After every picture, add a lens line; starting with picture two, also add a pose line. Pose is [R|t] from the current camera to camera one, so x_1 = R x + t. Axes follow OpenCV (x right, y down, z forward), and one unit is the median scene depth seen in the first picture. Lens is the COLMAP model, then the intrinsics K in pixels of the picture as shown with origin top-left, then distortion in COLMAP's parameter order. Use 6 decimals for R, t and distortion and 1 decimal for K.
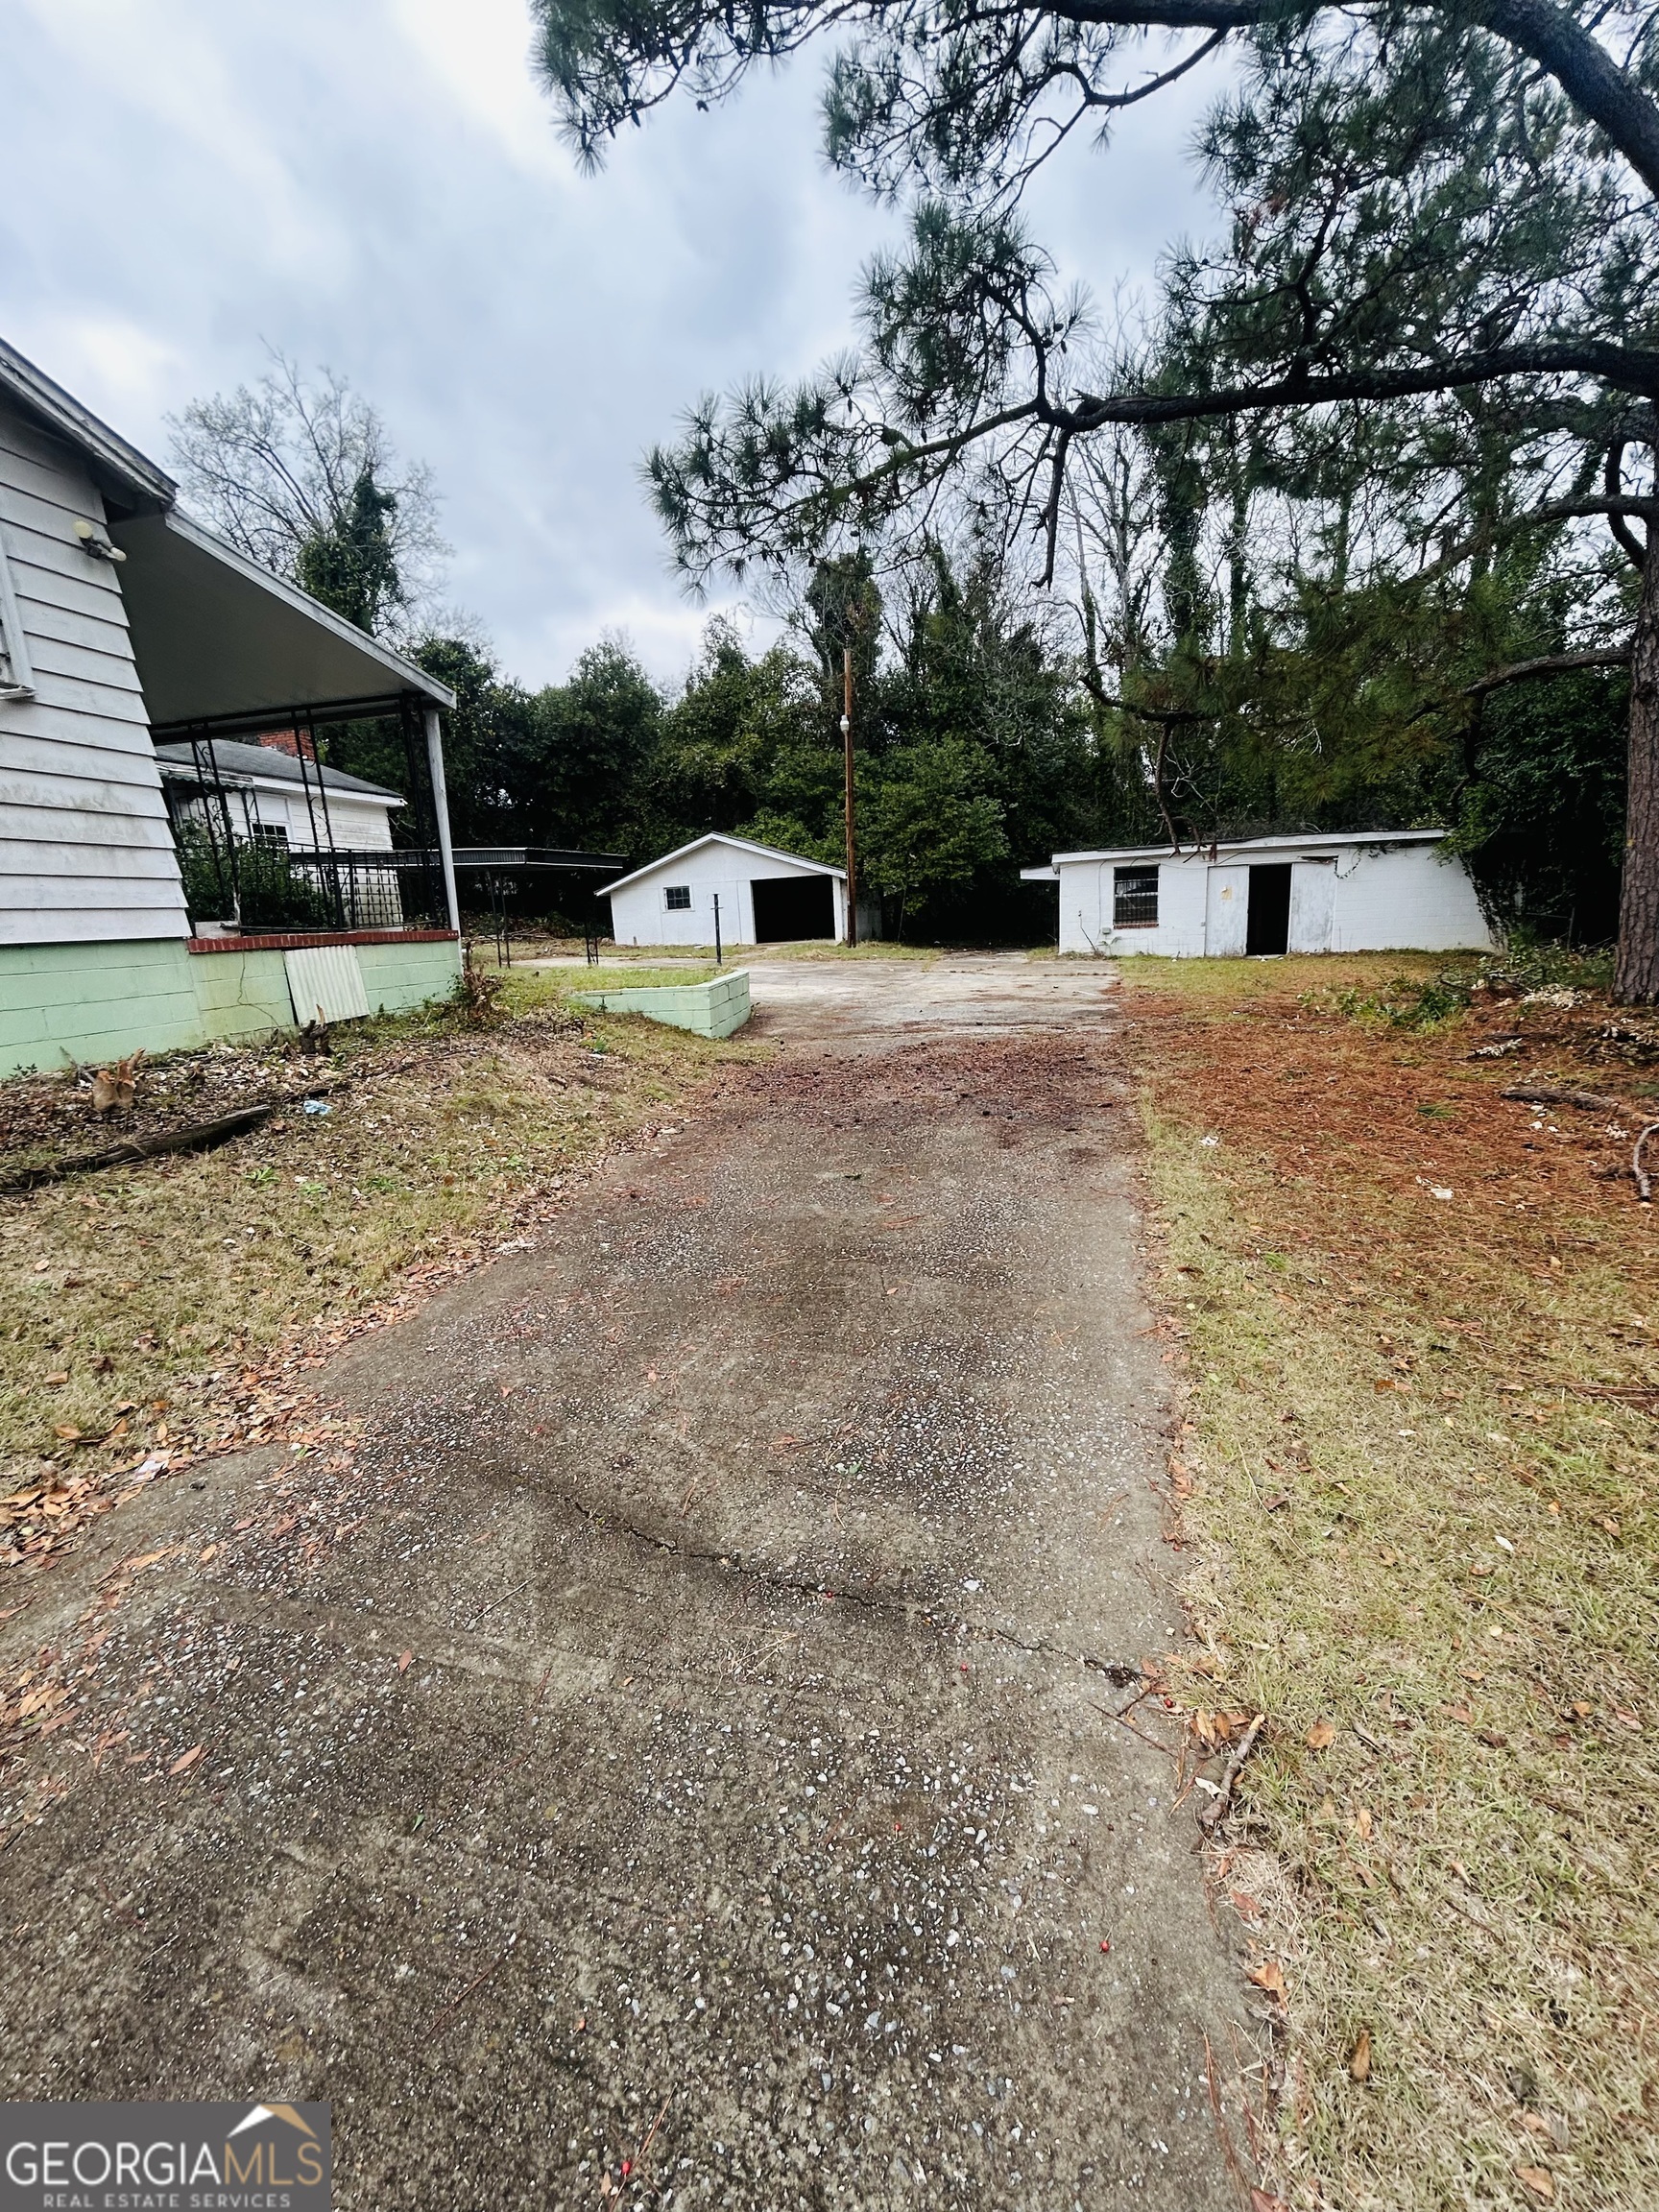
lens RADIAL K [[898.1, 0, 835.9], [0, 898.1, 1101.8], [0, 0, 1]] dist [-0.000095, 0.000690]
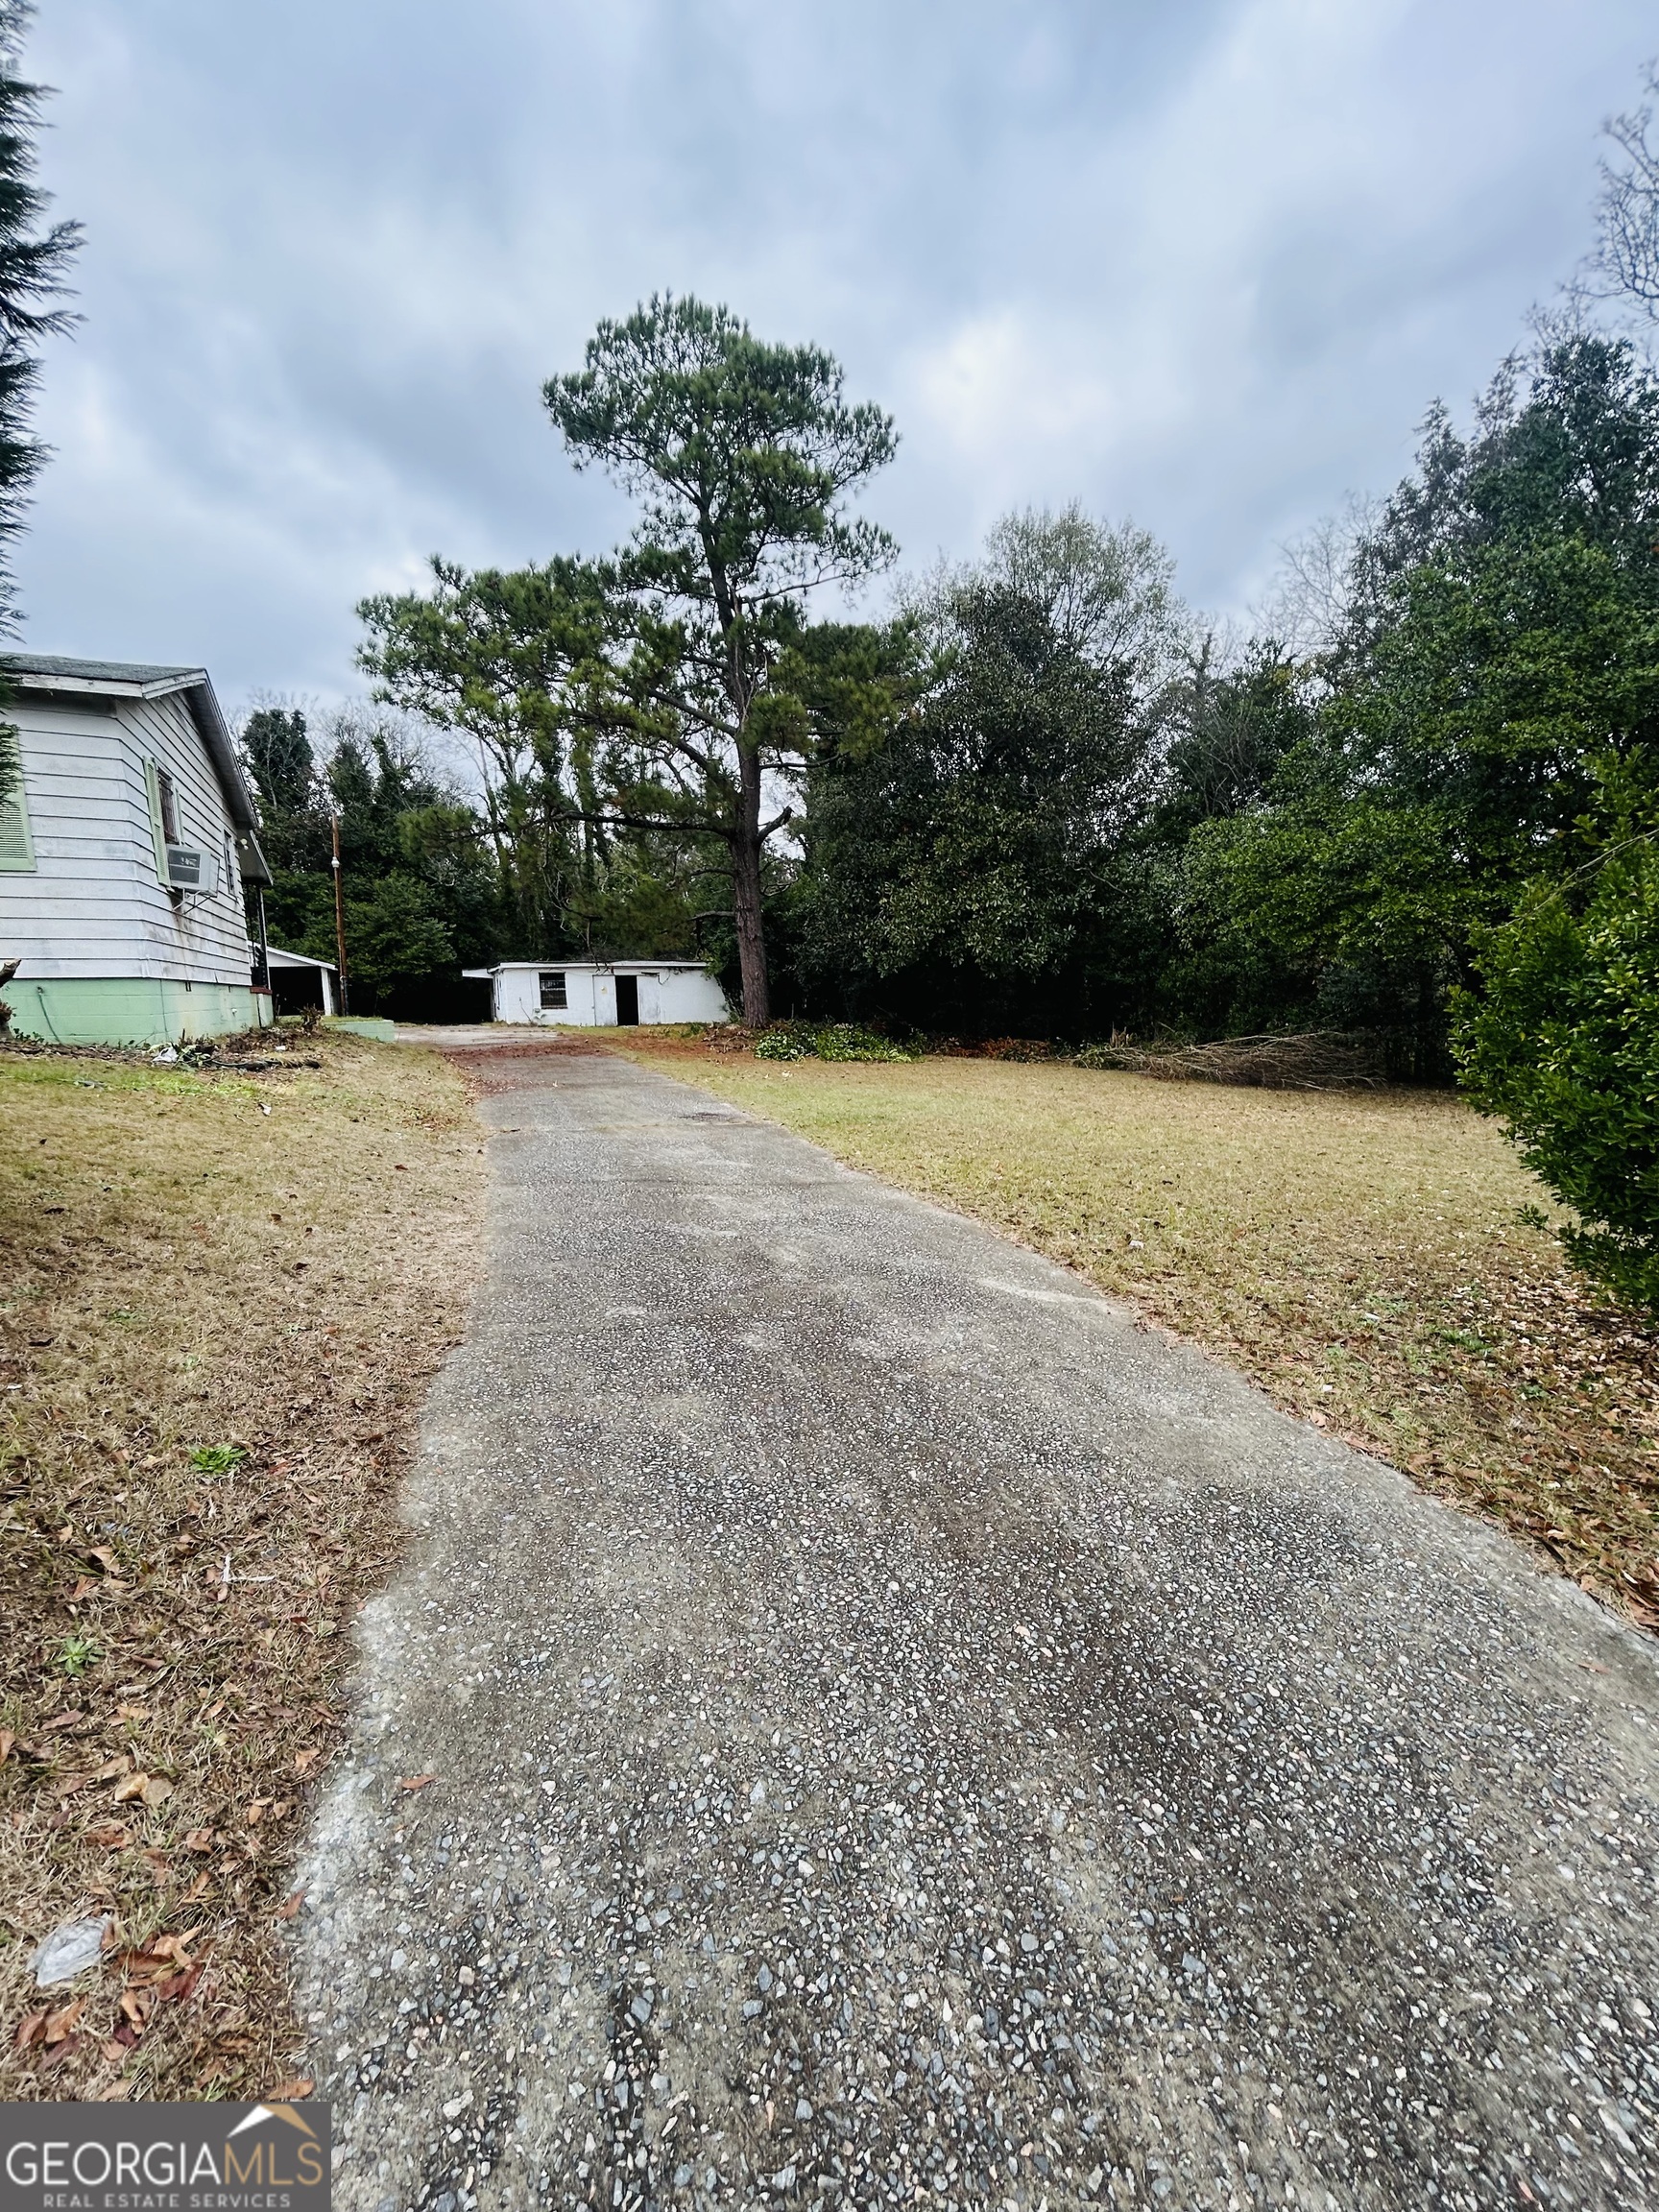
lens RADIAL K [[898.1, 0, 826.9], [0, 898.1, 1104.0], [0, 0, 1]] dist [-0.000095, 0.000690]
pose [[0.784902, -0.038826, 0.618403, -0.309113], [0.106049, 0.991726, -0.072336, 0.157337], [-0.610478, 0.122358, 0.782525, -0.597883]]
